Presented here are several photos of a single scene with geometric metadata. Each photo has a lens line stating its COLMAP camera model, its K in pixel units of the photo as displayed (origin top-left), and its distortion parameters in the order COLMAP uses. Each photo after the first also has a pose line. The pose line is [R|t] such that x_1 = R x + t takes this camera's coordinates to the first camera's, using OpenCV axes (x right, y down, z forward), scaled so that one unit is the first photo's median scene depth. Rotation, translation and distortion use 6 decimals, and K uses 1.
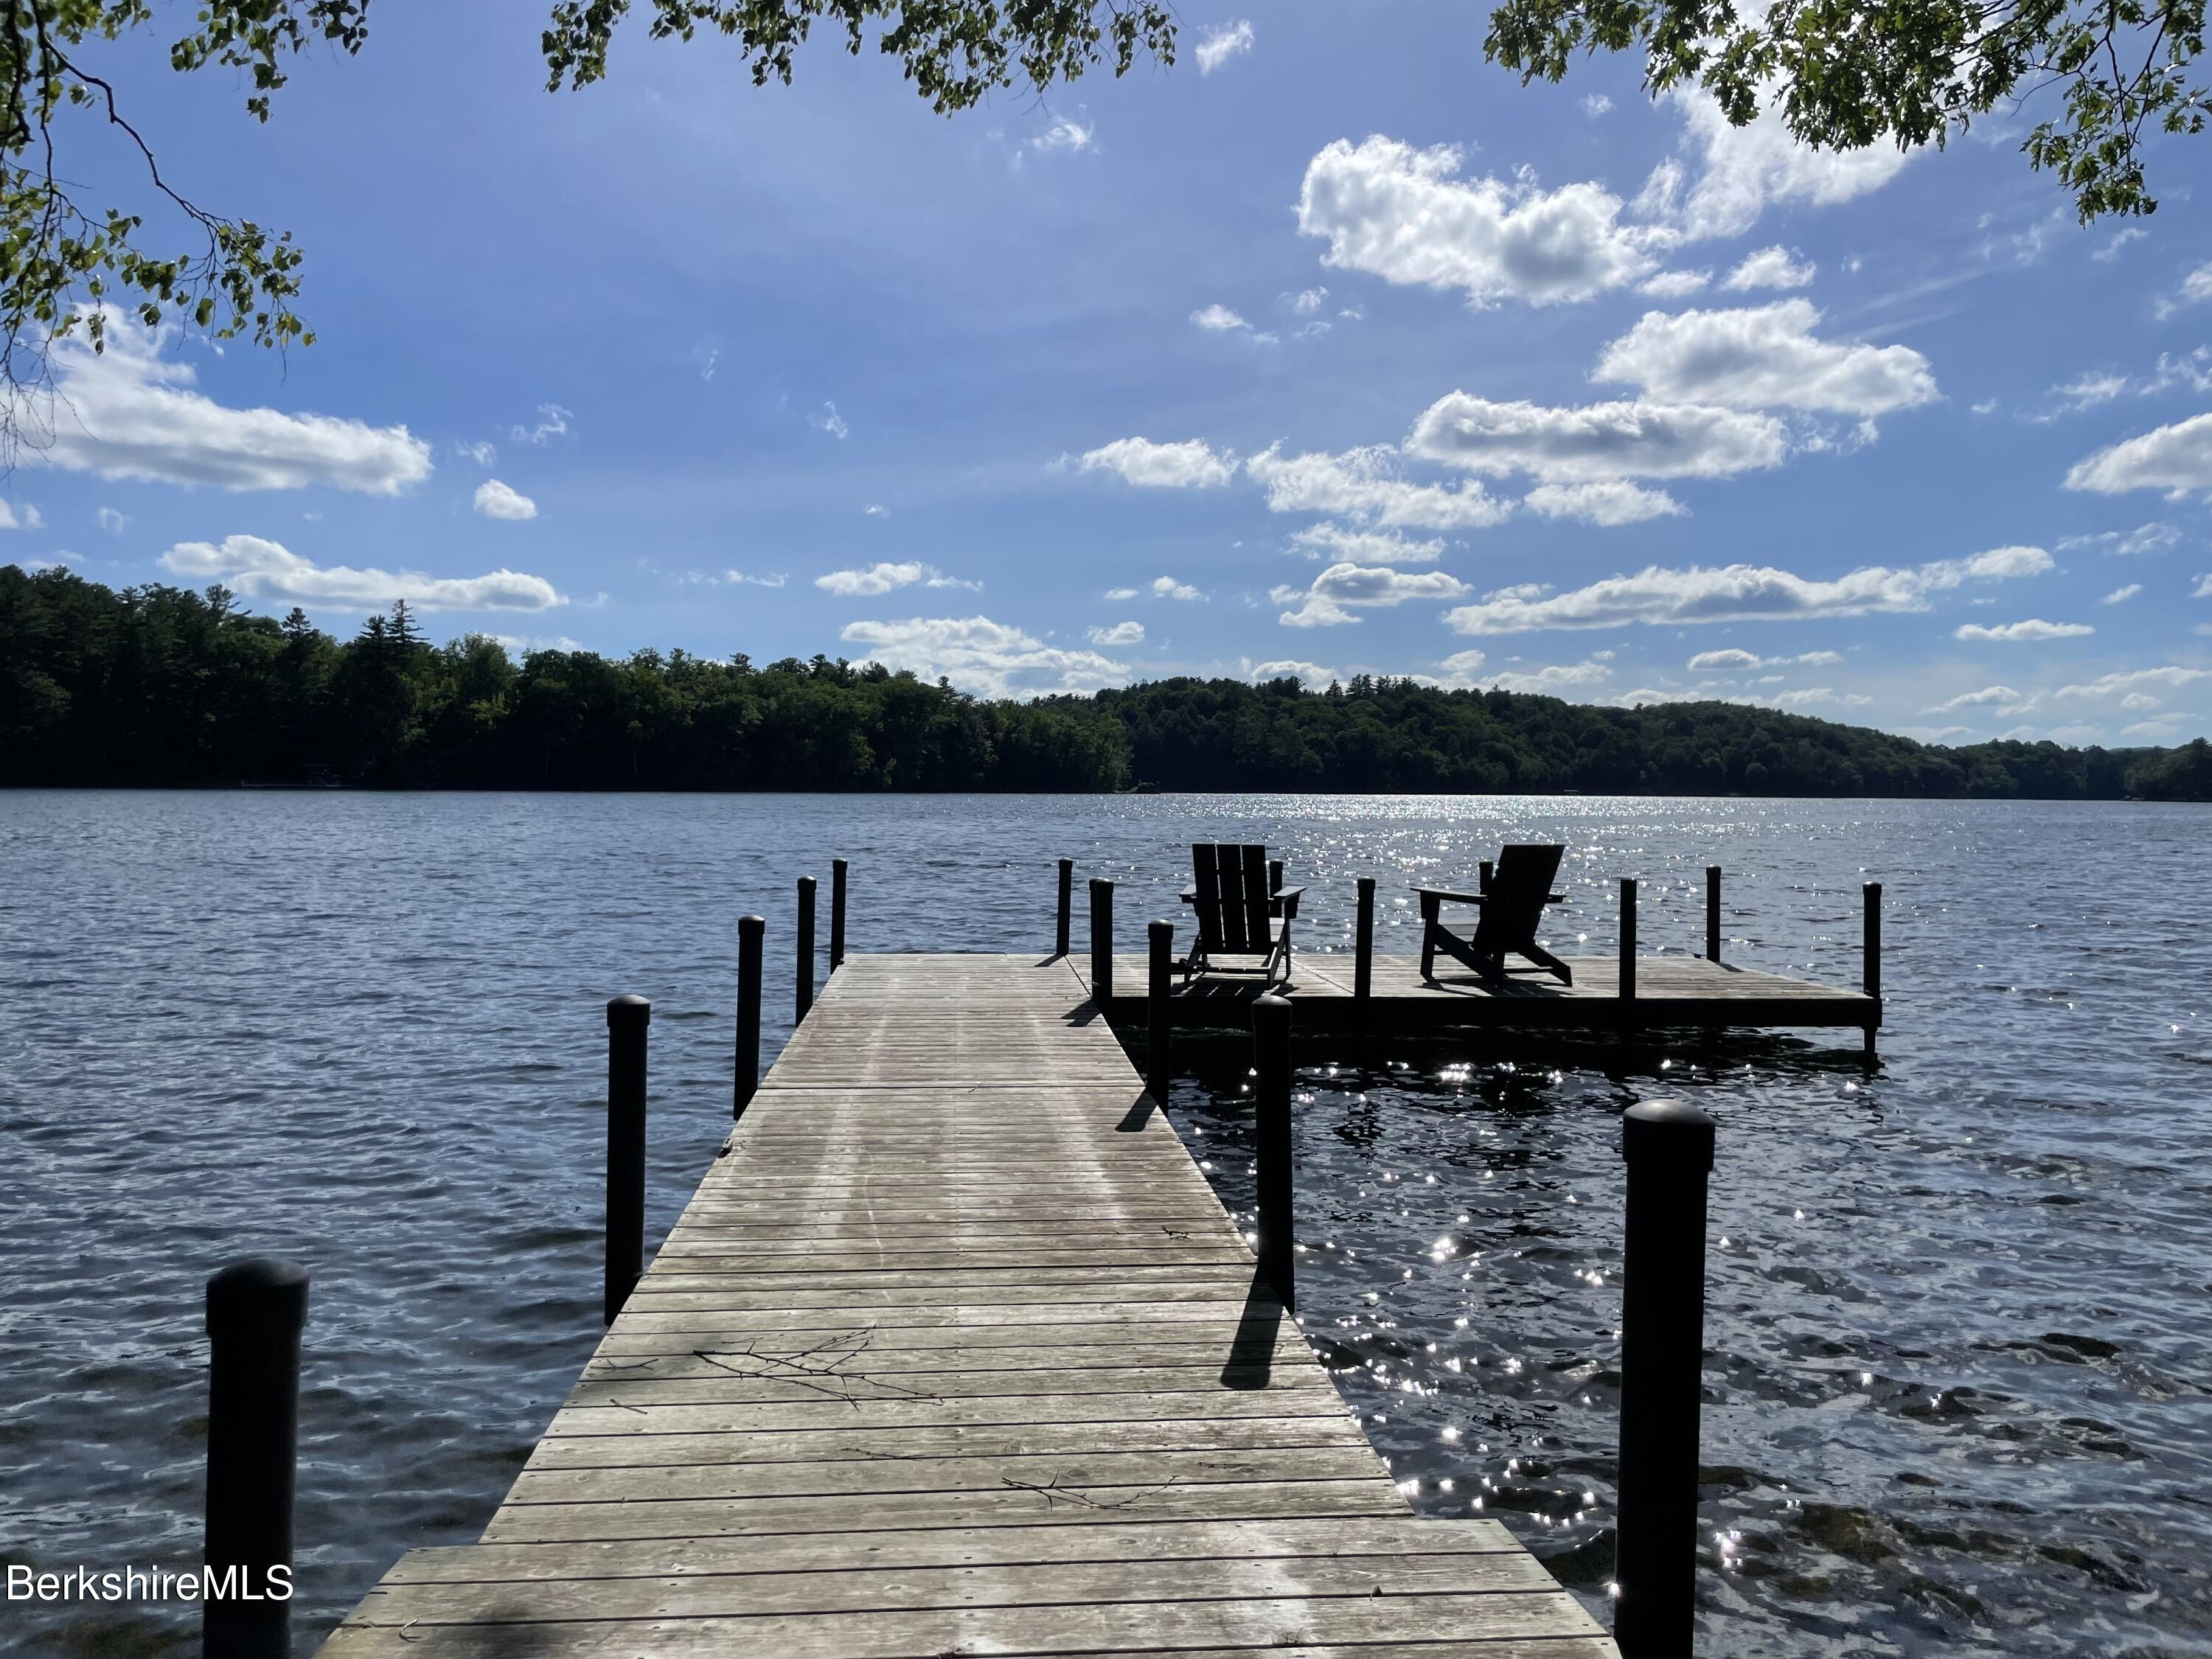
lens RADIAL K [[1728.2, 0, 1117.5], [0, 1728.2, 821.8], [0, 0, 1]] dist [0.077723, -0.102058]
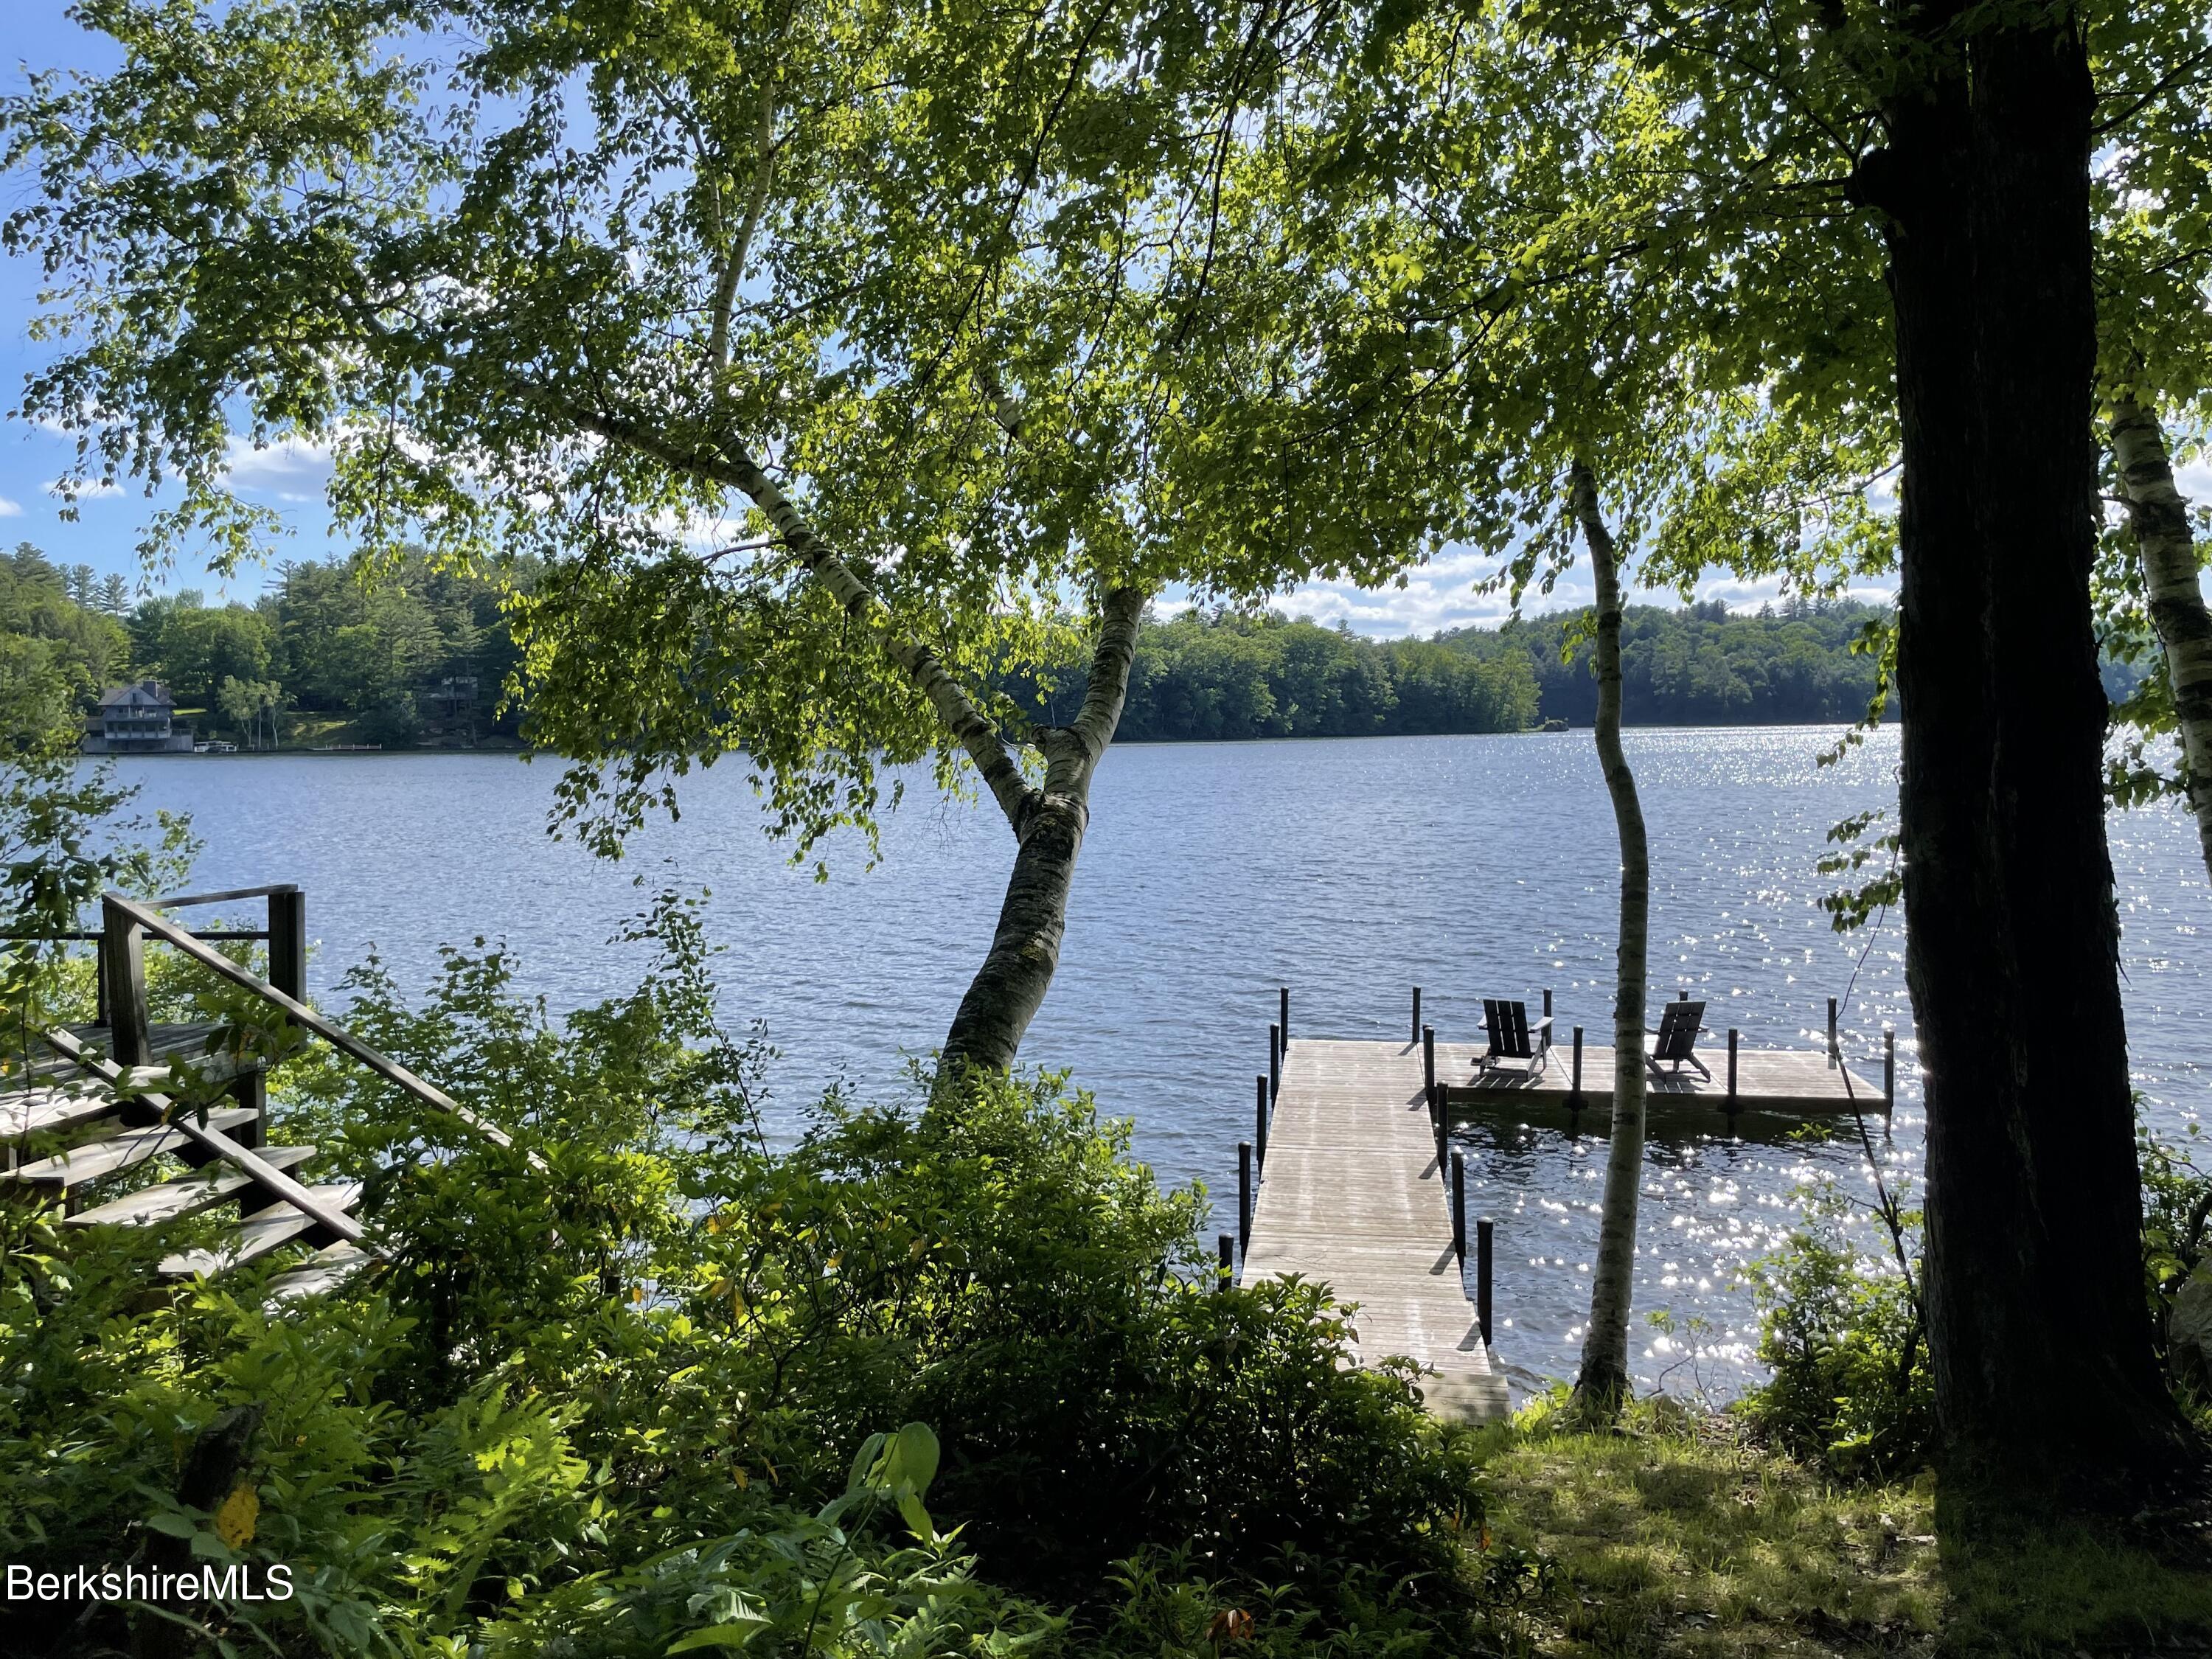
lens RADIAL K [[1728.2, 0, 1114.8], [0, 1728.2, 826.4], [0, 0, 1]] dist [0.077723, -0.102058]
pose [[0.973132, -0.006487, -0.230159, 0.088643], [0.014740, 0.999308, 0.034155, -0.240030], [0.229778, -0.036630, 0.972554, -0.858649]]
